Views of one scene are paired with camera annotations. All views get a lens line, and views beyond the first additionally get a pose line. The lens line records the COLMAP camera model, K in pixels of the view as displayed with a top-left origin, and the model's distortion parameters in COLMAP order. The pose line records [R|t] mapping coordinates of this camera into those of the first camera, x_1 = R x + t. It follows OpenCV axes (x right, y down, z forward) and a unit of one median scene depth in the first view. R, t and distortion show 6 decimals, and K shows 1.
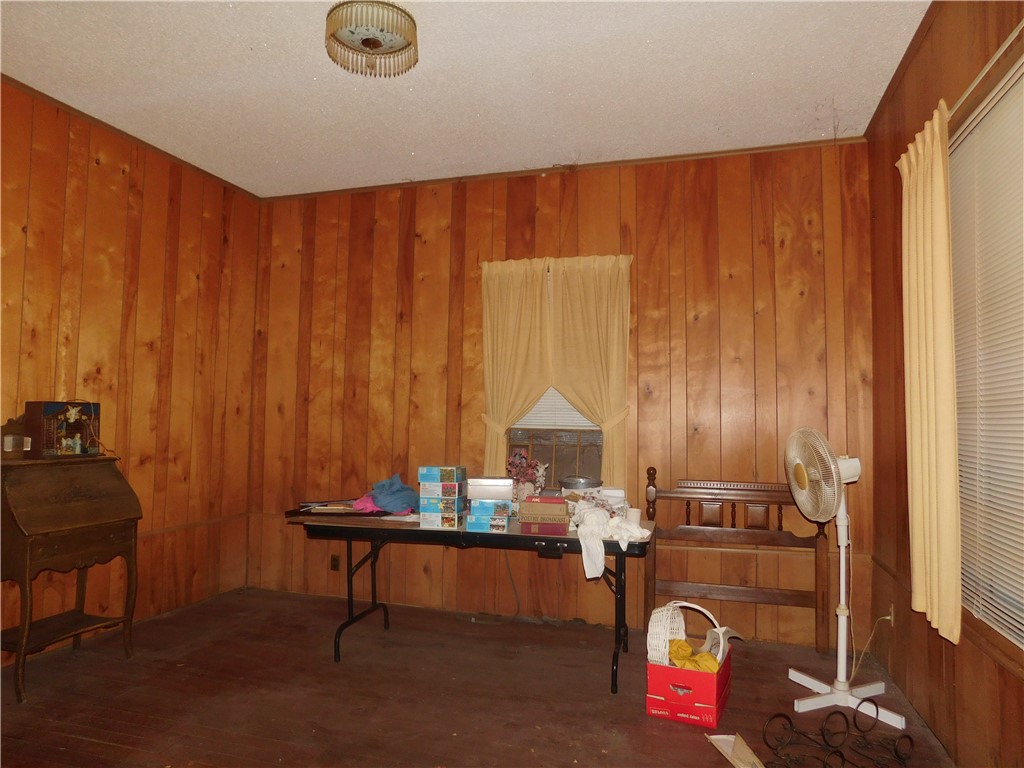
lens RADIAL K [[689.5, 0, 512.0], [0, 689.5, 384.0], [0, 0, 1]] dist [-0.059063, 0.059147]
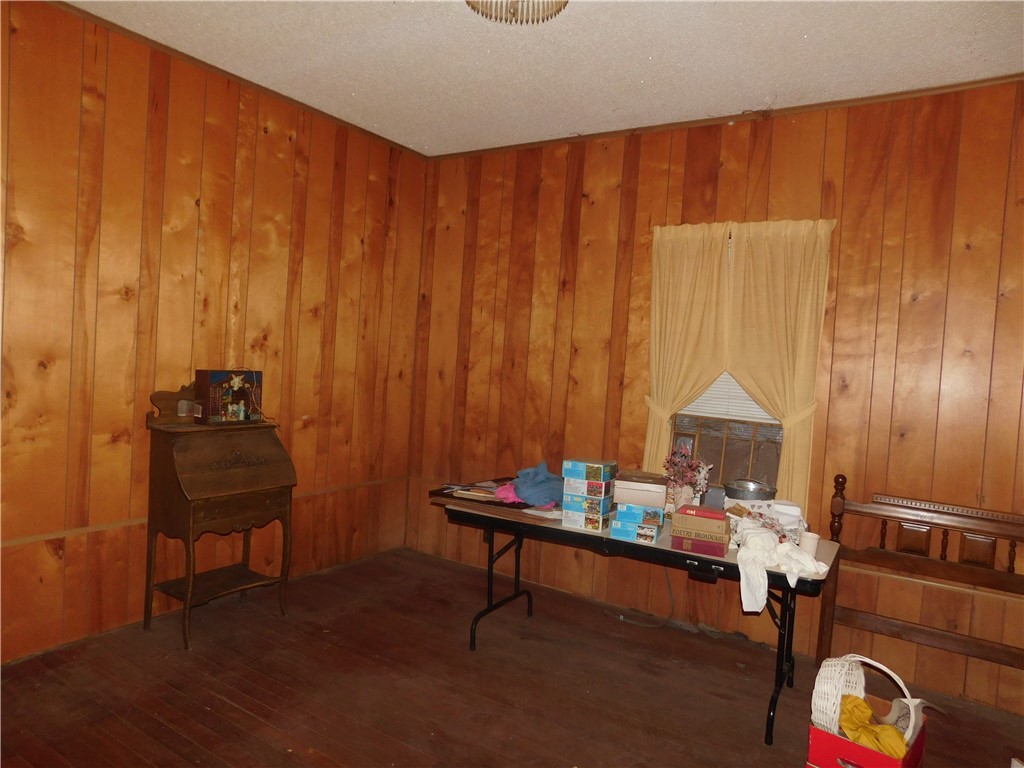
lens RADIAL K [[689.5, 0, 512.0], [0, 689.5, 384.0], [0, 0, 1]] dist [-0.059063, 0.059147]
pose [[0.961742, 0.057160, -0.267927, 0.031561], [-0.035094, 0.995639, 0.086439, -0.047658], [0.271700, -0.073729, 0.959554, 0.091183]]
